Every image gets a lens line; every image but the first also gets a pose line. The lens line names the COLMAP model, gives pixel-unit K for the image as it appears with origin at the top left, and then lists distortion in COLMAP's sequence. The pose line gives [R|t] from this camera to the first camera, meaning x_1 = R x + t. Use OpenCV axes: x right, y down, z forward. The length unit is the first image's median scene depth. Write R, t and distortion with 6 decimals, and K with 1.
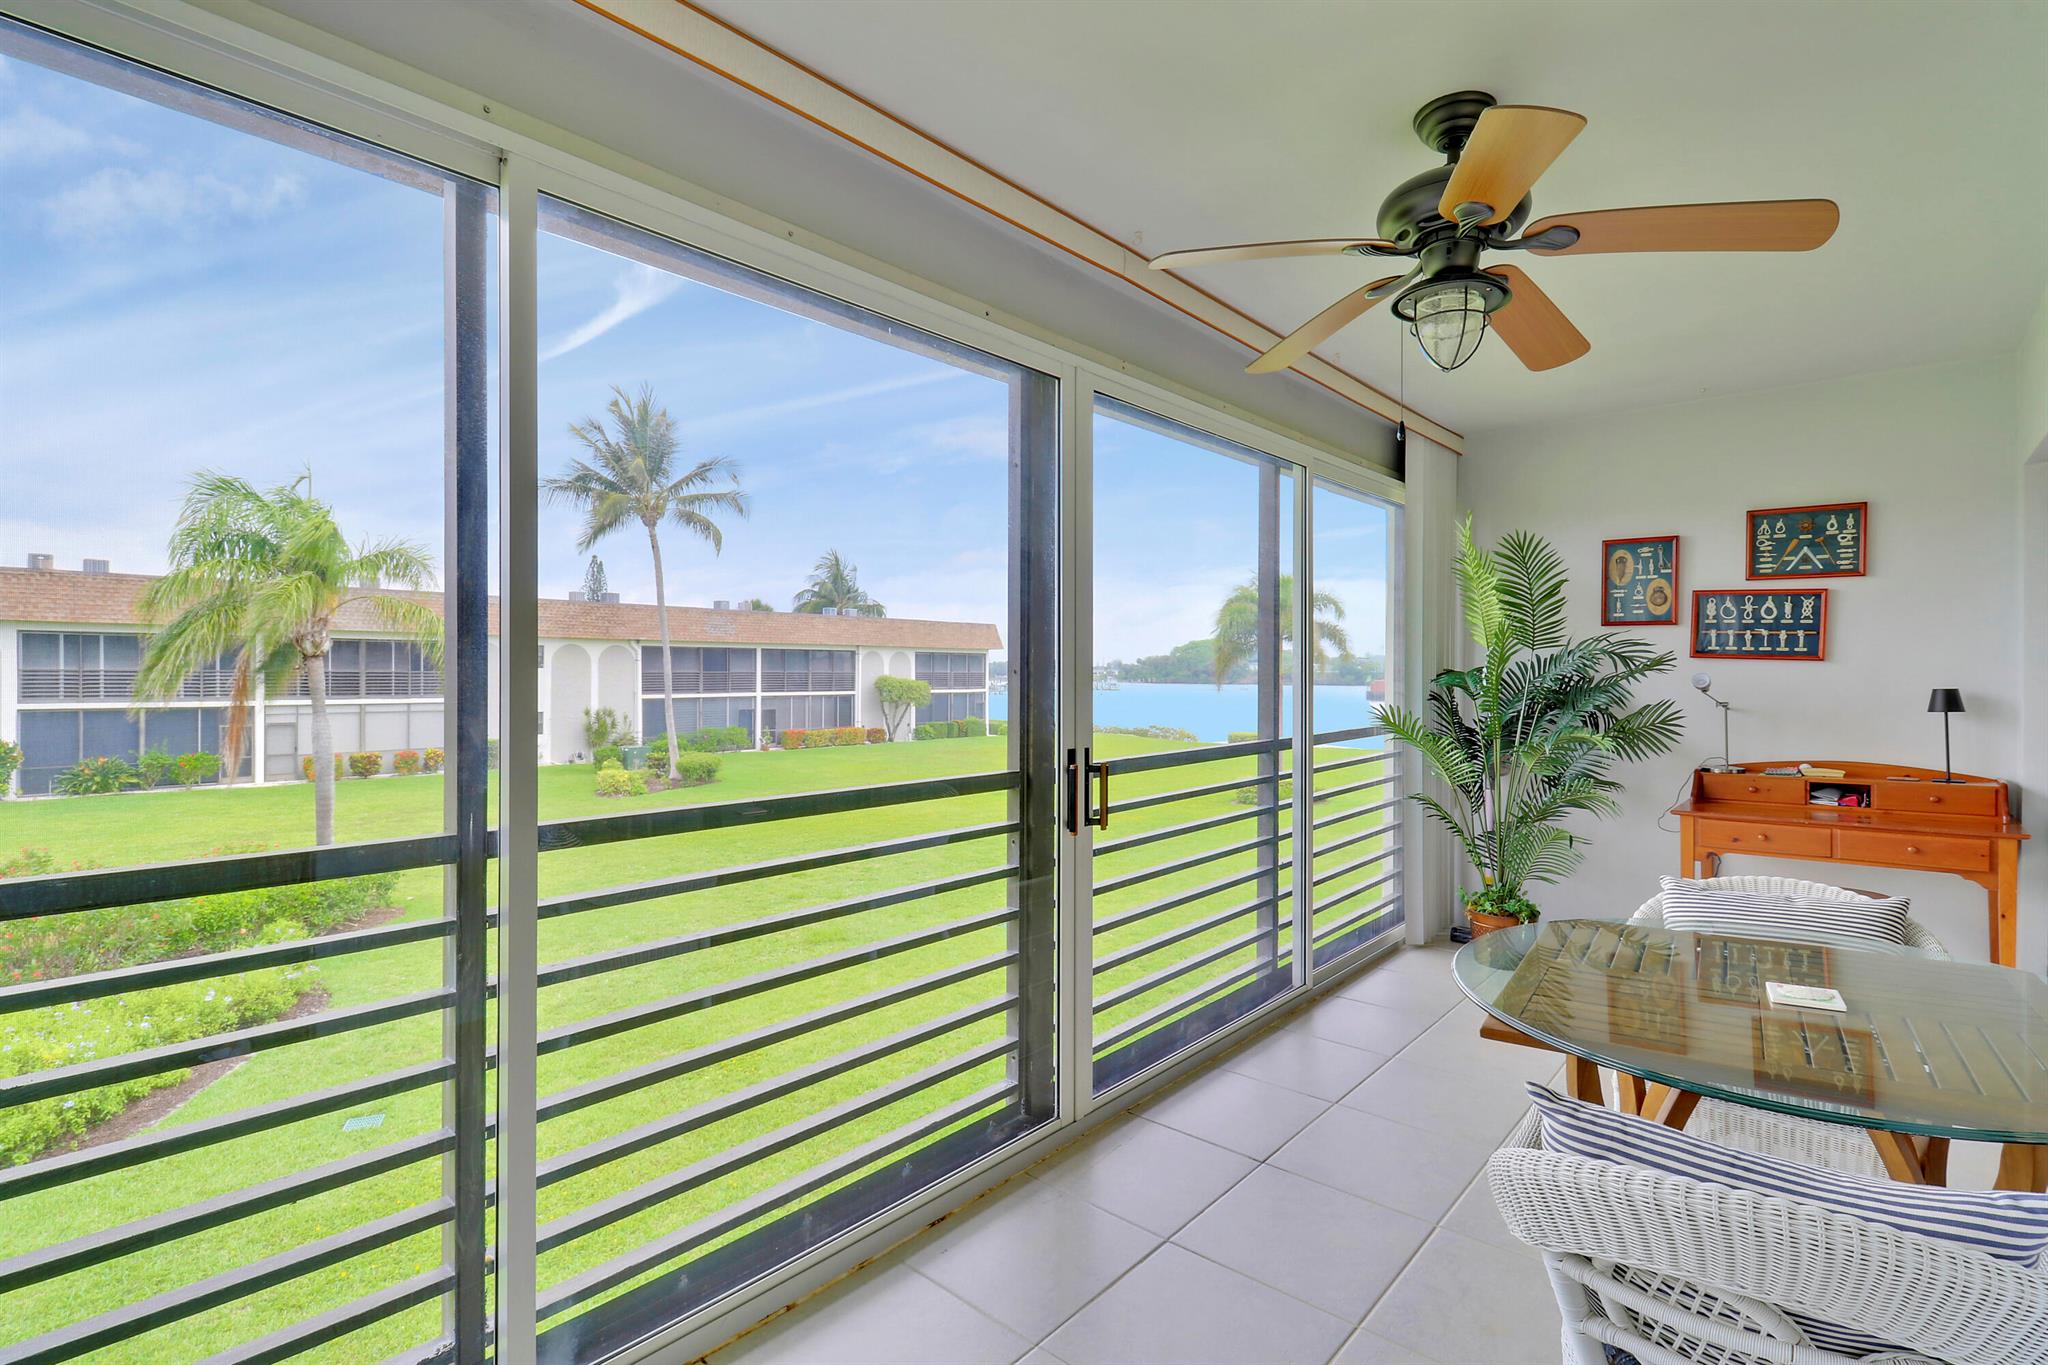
lens RADIAL K [[949.2, 0, 1033.6], [0, 949.2, 682.7], [0, 0, 1]] dist [0.033175, -0.029367]
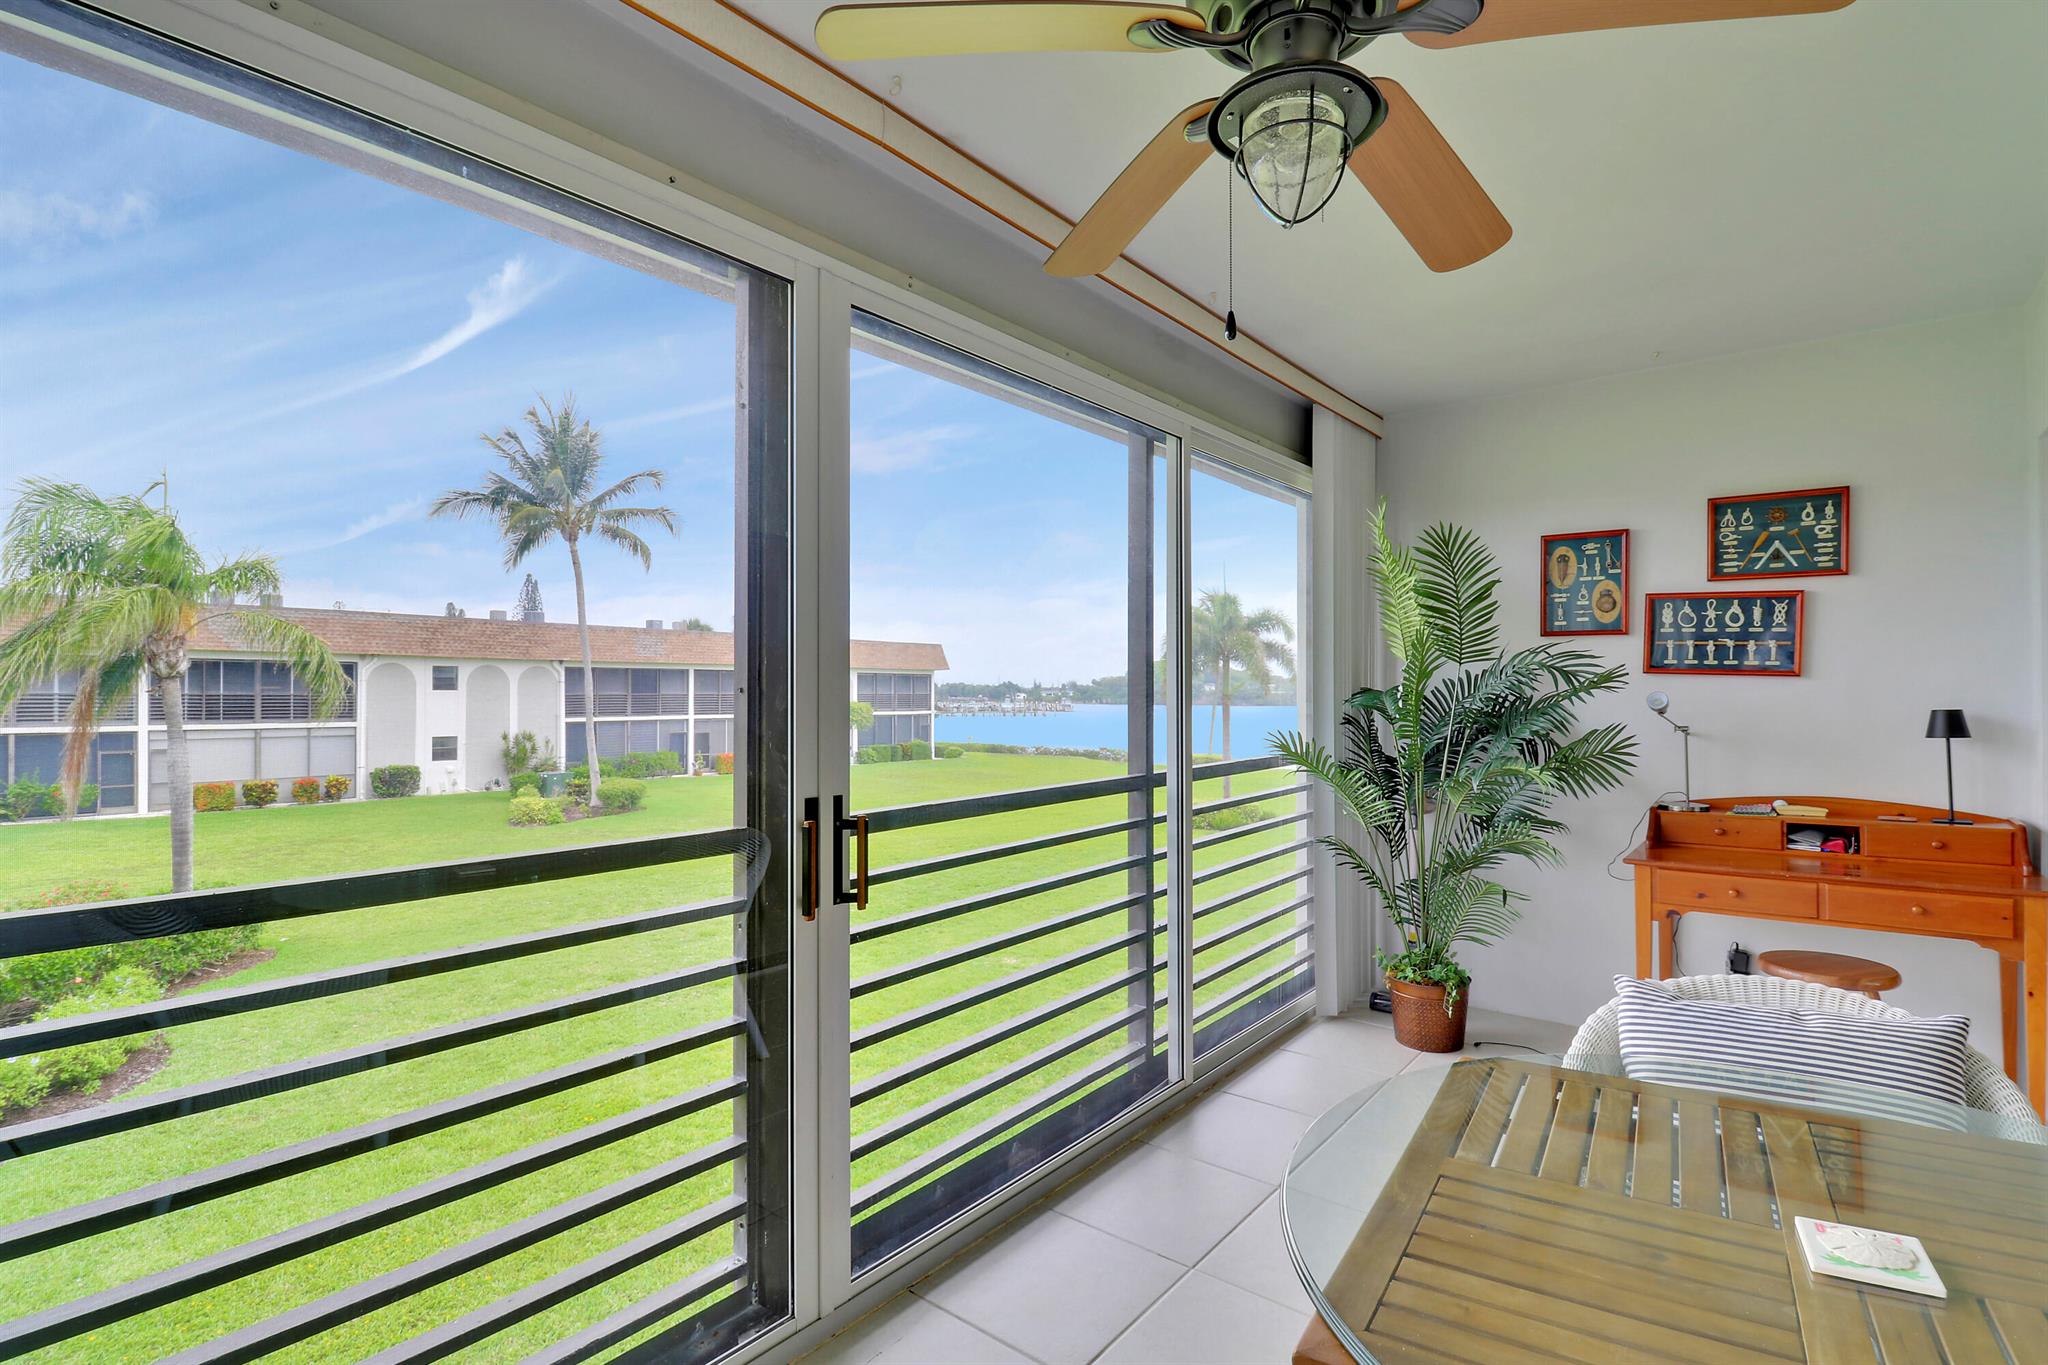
lens RADIAL K [[956.3, 0, 1023.6], [0, 956.3, 693.4], [0, 0, 1]] dist [0.024960, -0.025532]
pose [[0.999400, -0.001826, 0.034578, 0.111516], [0.002224, 0.999932, -0.011459, -0.000100], [-0.034554, 0.011529, 0.999336, 0.173799]]
